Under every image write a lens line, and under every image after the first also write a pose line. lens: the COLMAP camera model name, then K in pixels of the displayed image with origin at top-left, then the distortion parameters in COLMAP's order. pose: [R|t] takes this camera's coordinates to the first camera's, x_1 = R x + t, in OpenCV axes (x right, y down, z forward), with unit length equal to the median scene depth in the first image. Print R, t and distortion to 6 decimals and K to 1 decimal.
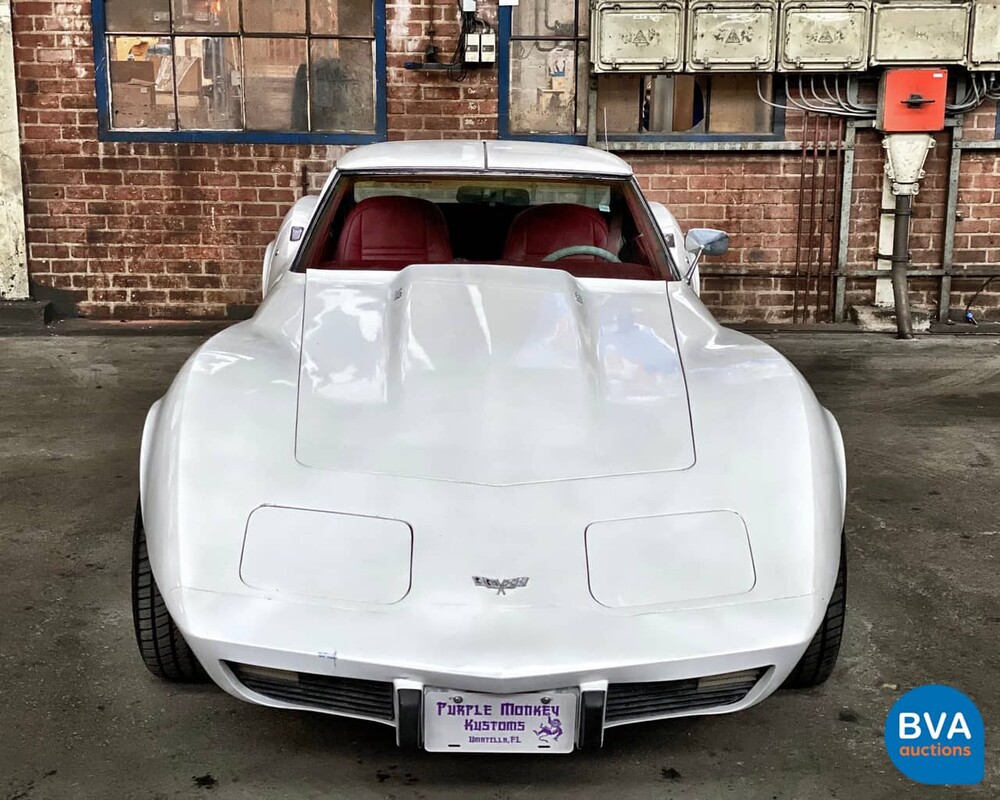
lens RADIAL K [[1602.3, 0, 489.2], [0, 1602.3, 382.4], [0, 0, 1]] dist [0.143801, 0.000000]
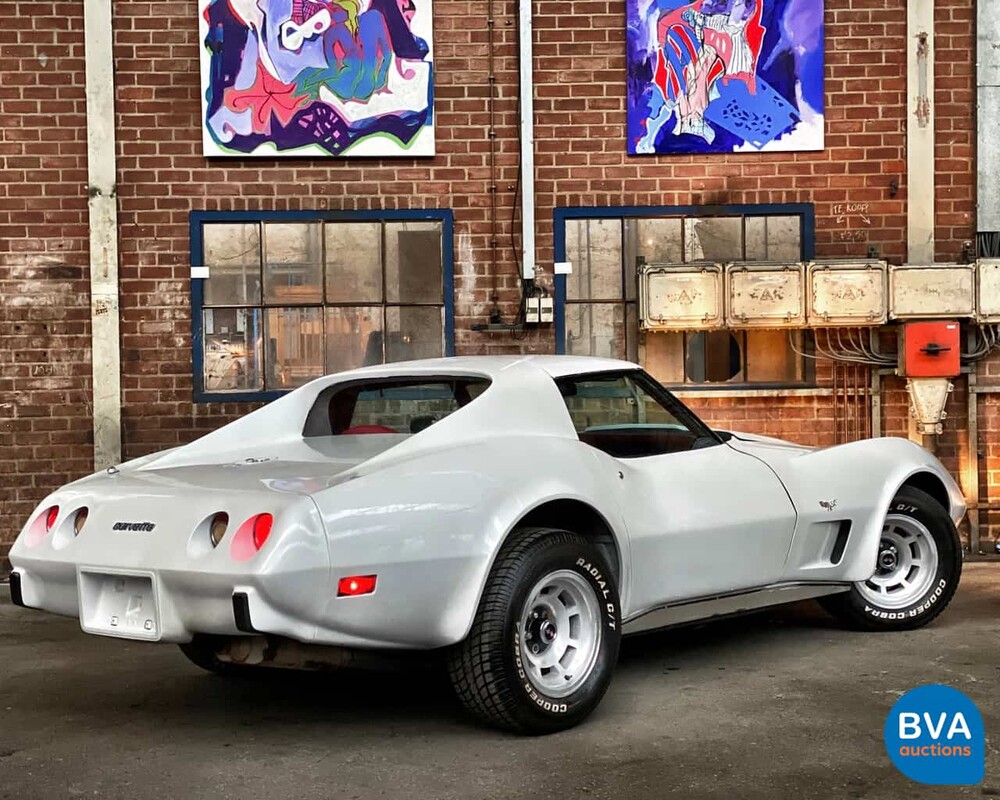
lens RADIAL K [[1602.3, 0, 497.1], [0, 1602.3, 375.9], [0, 0, 1]] dist [0.143801, 0.000000]
pose [[0.999425, -0.020913, 0.026686, -0.064647], [0.026052, 0.977421, -0.209688, 0.067787], [-0.021698, 0.210262, 0.977404, -0.072292]]
